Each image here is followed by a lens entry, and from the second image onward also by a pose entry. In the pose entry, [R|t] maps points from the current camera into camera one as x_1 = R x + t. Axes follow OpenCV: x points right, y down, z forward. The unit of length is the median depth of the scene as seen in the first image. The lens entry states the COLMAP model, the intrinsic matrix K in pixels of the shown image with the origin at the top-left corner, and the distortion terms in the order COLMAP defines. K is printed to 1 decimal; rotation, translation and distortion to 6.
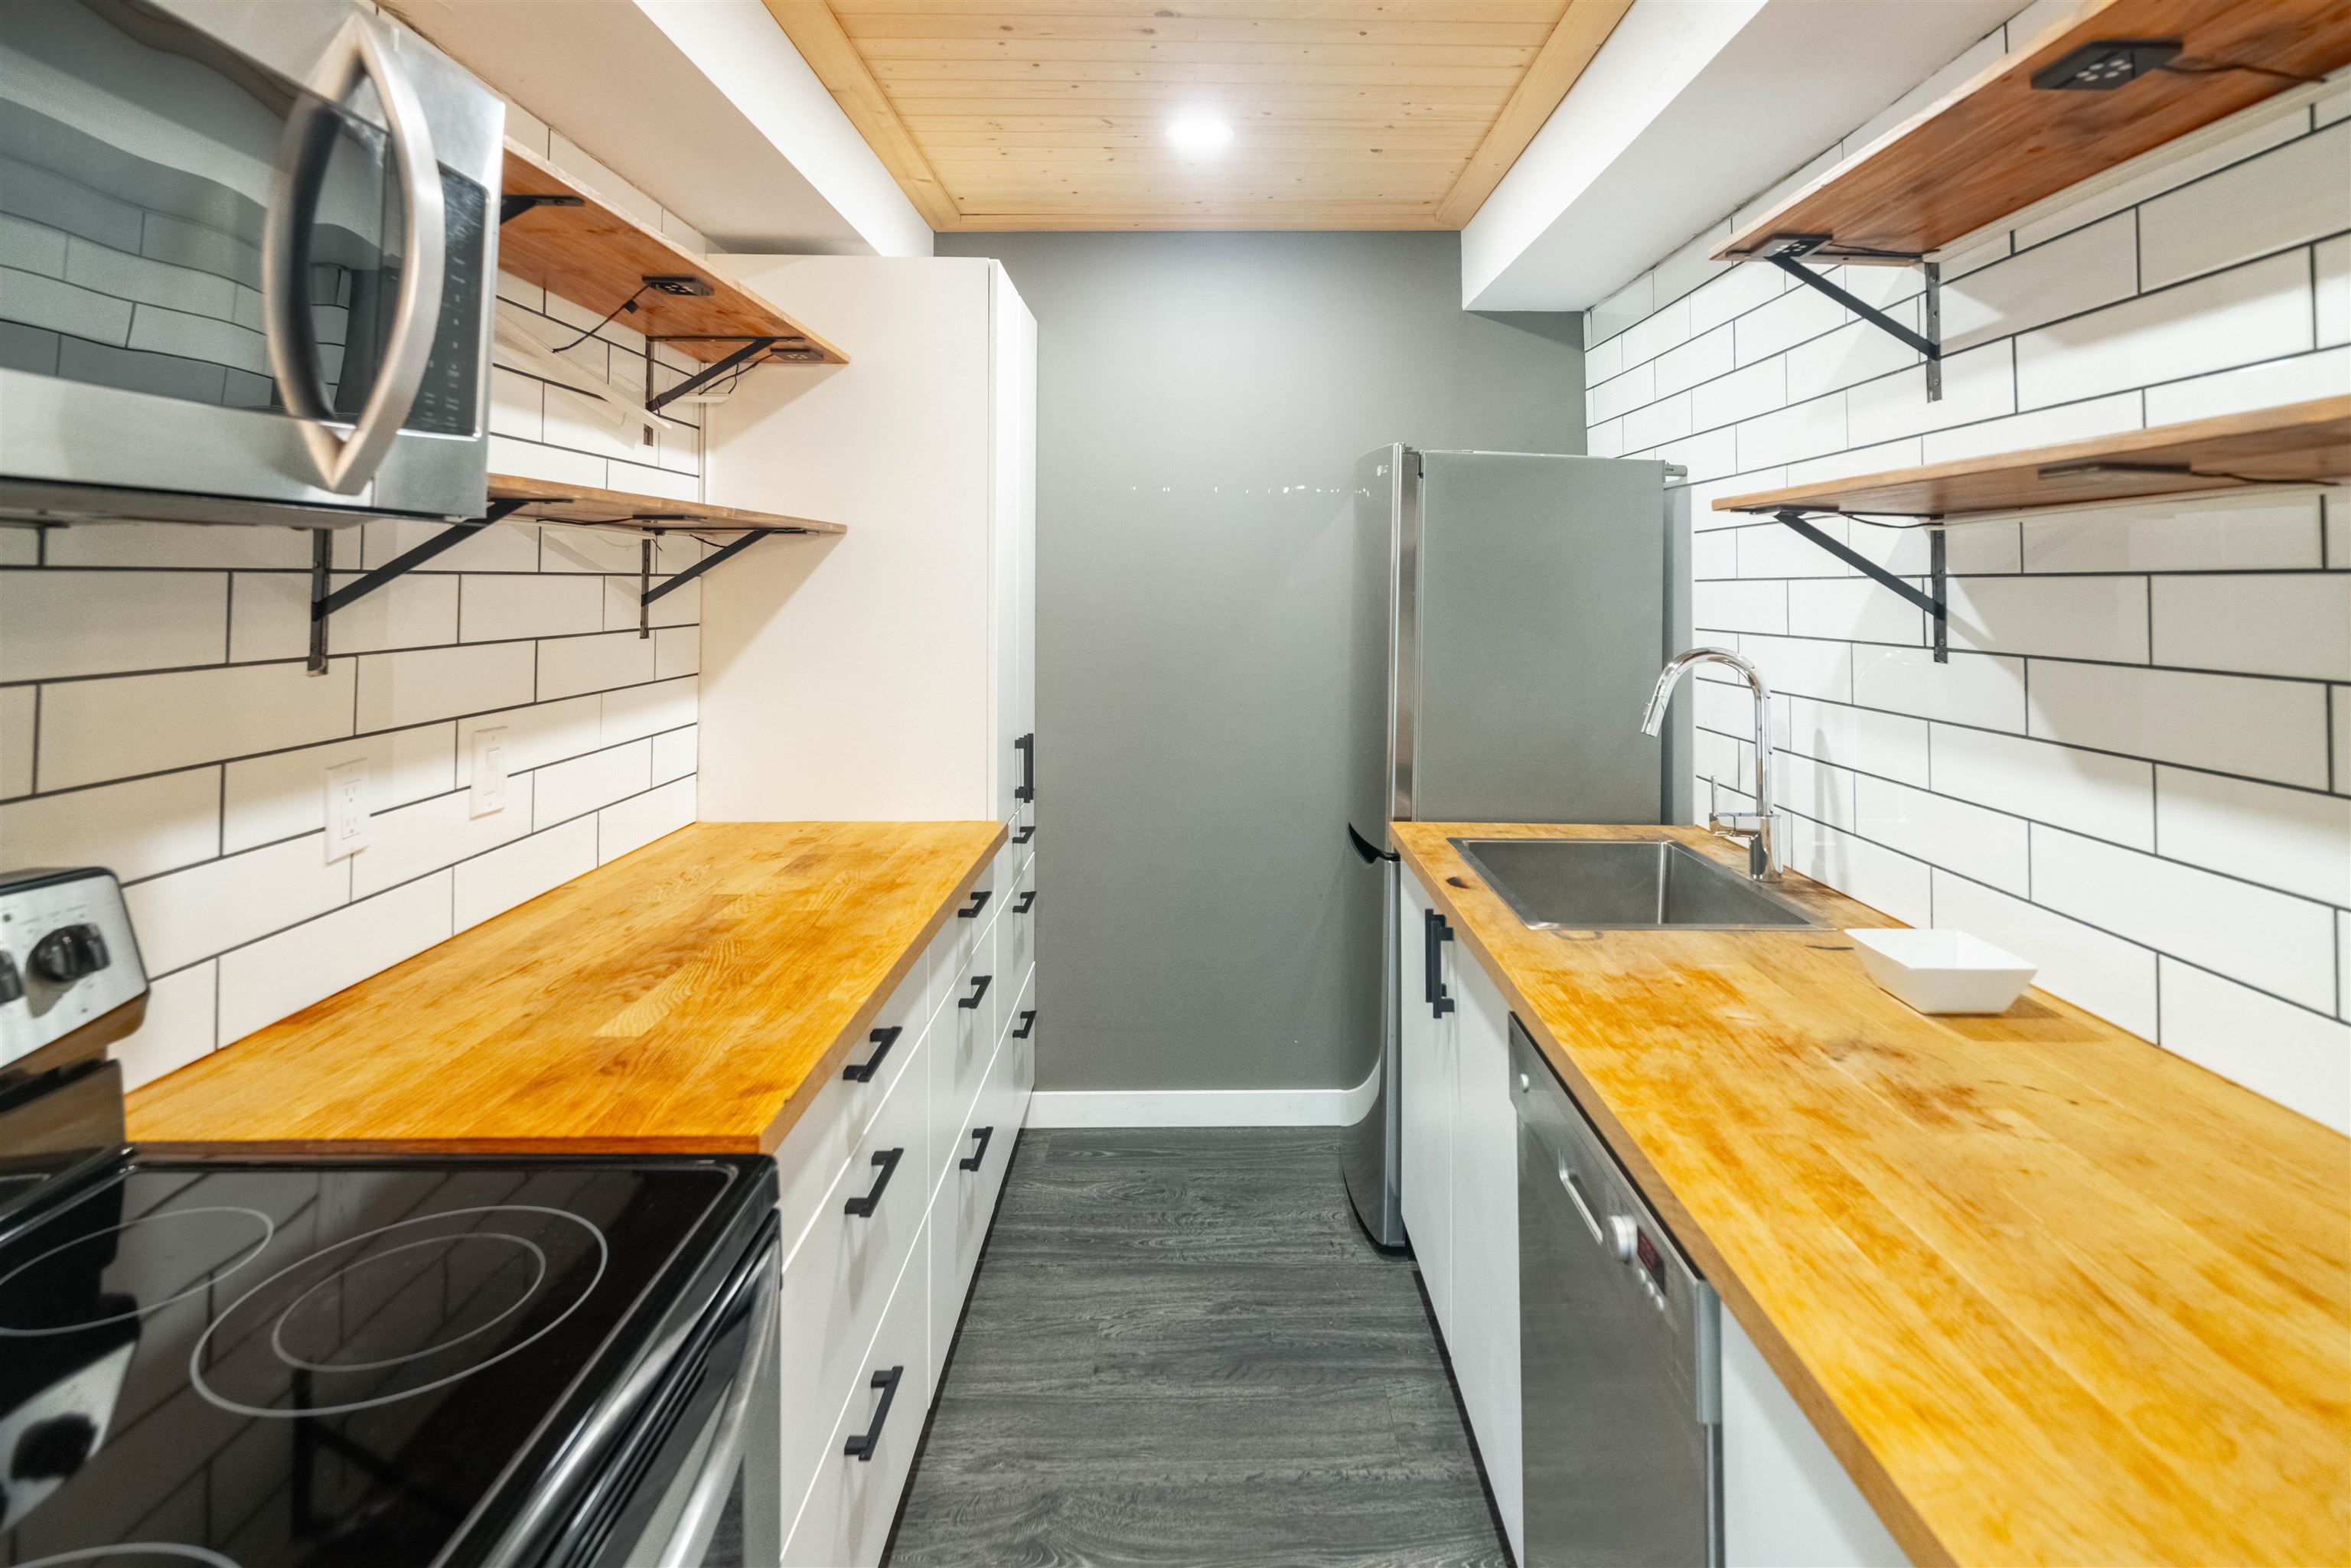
lens RADIAL K [[1121.2, 0, 1170.3], [0, 1121.2, 605.5], [0, 0, 1]] dist [-0.005890, -0.000037]
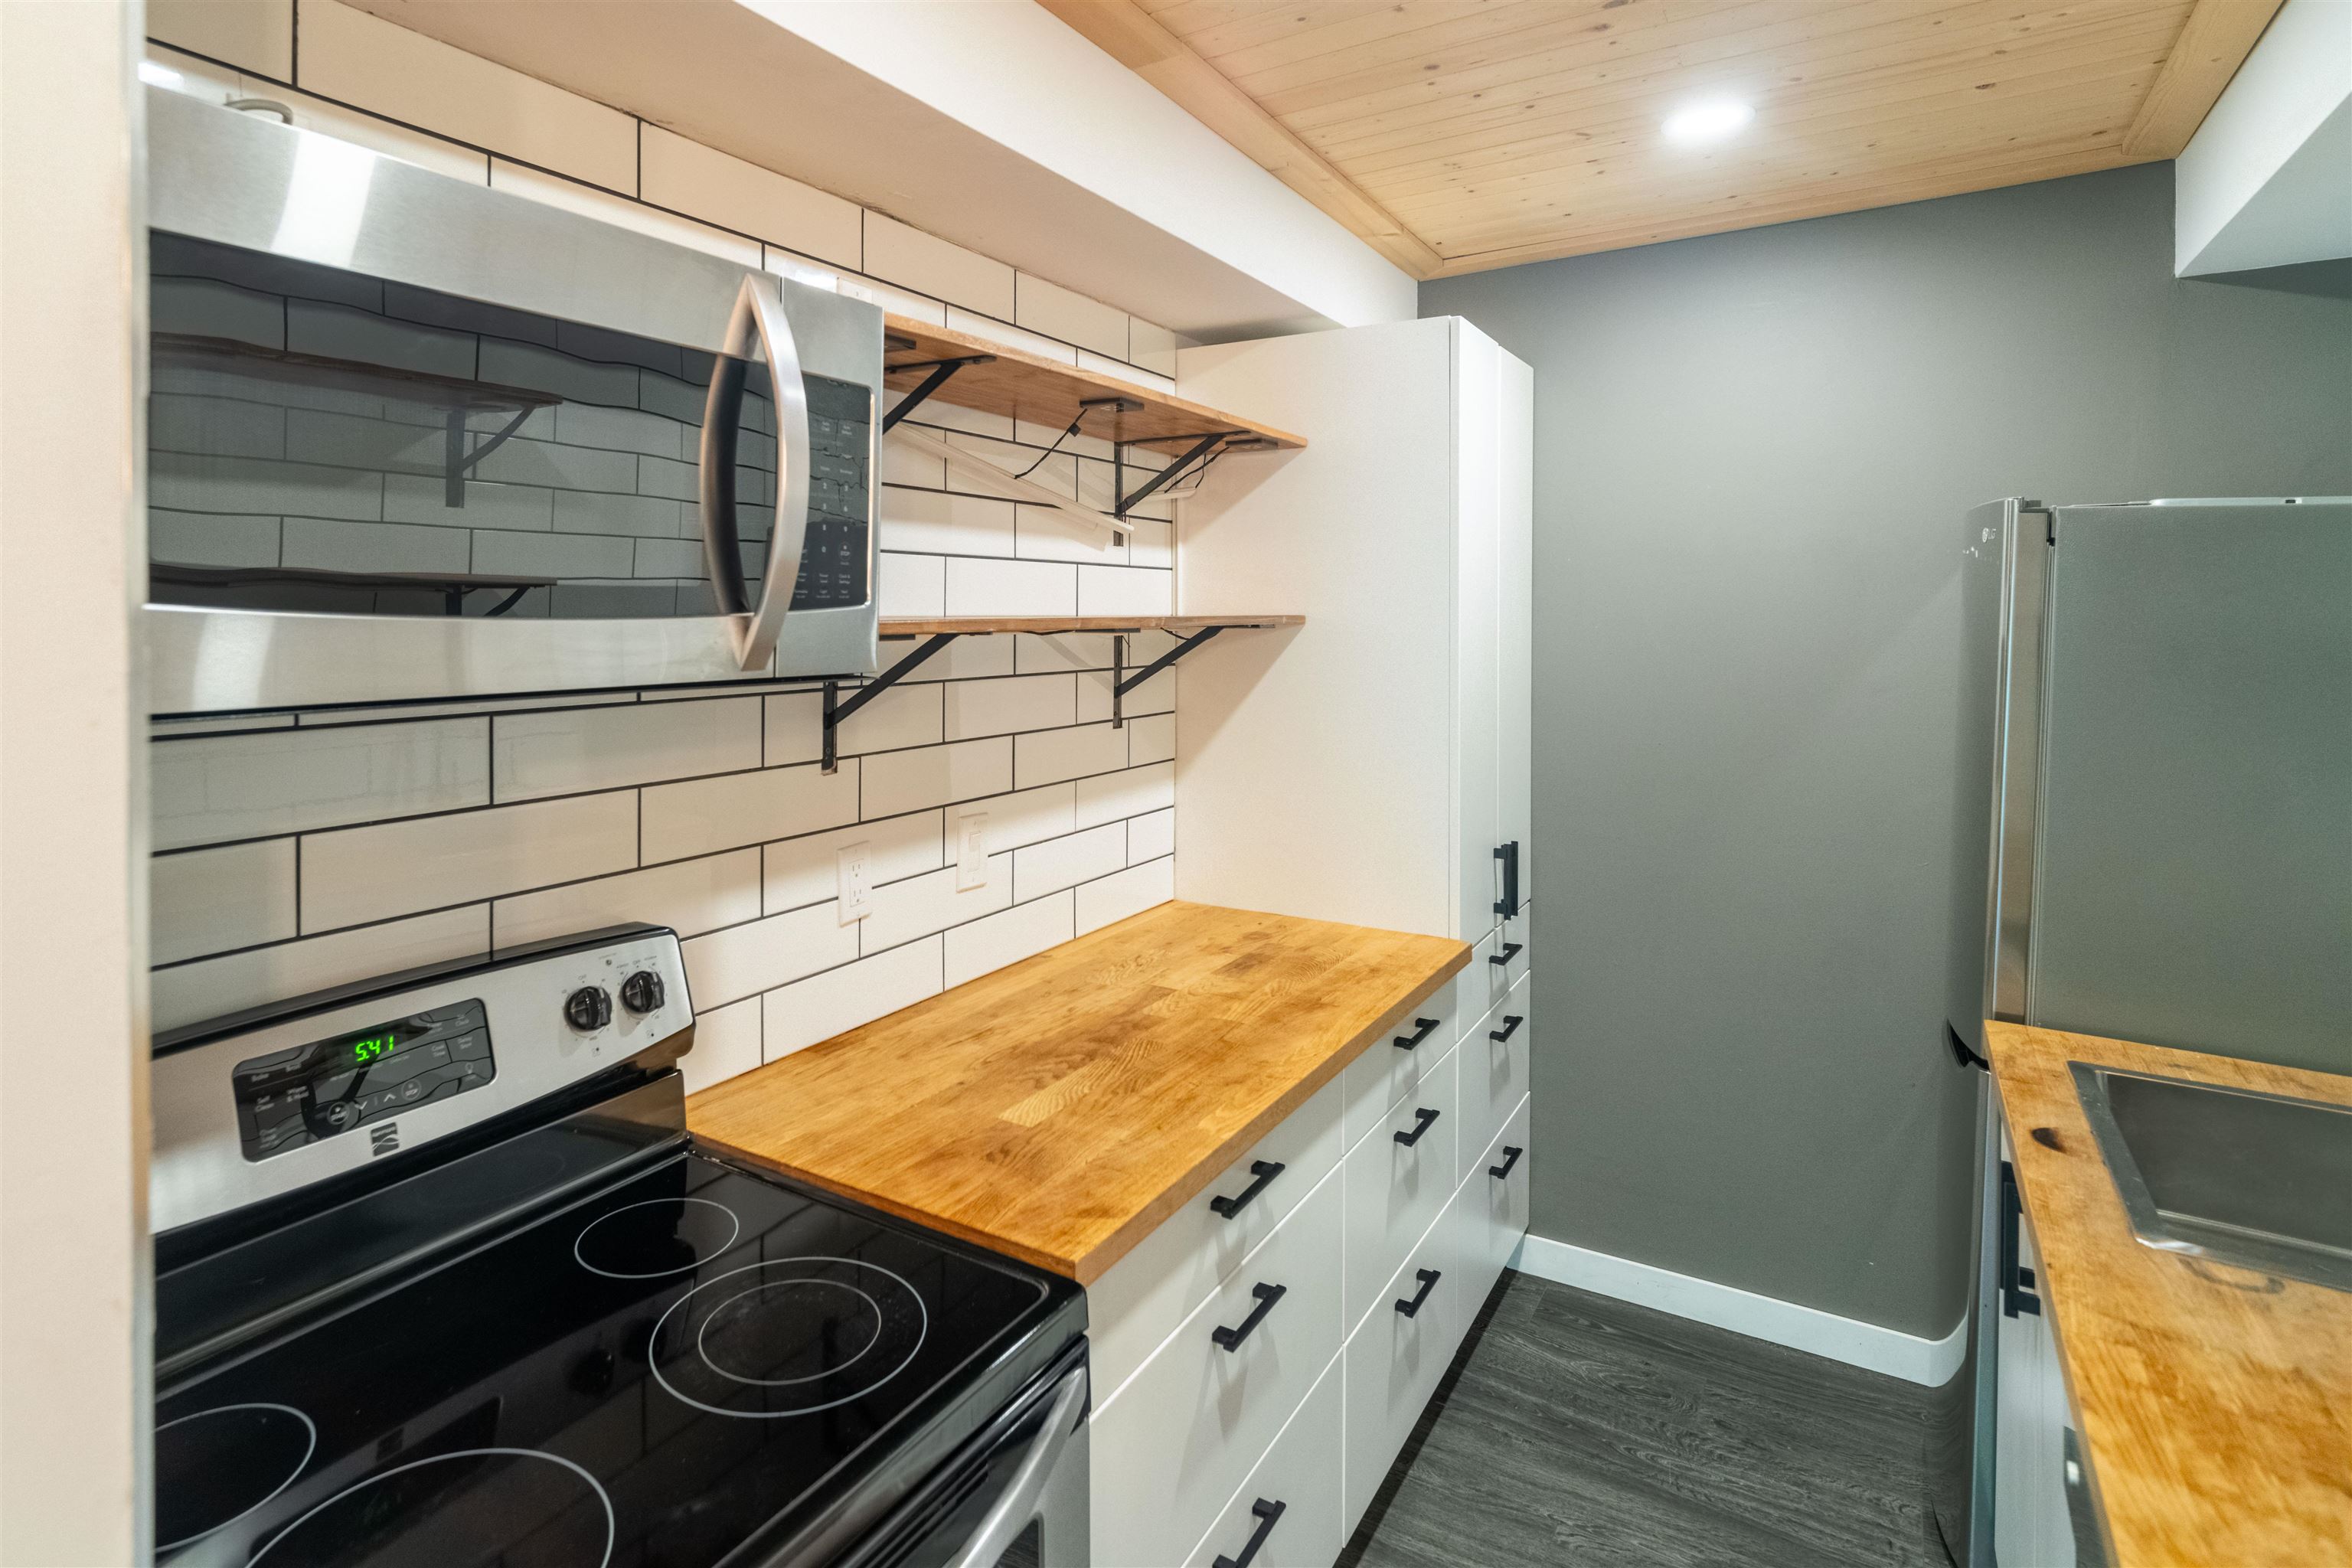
lens RADIAL K [[1201.0, 0, 1174.4], [0, 1201.0, 647.1], [0, 0, 1]] dist [-0.016892, 0.008816]
pose [[0.838396, 0.018499, -0.544747, 0.212478], [0.003652, 0.999211, 0.039553, -0.101155], [0.545049, -0.035150, 0.837667, 0.087332]]
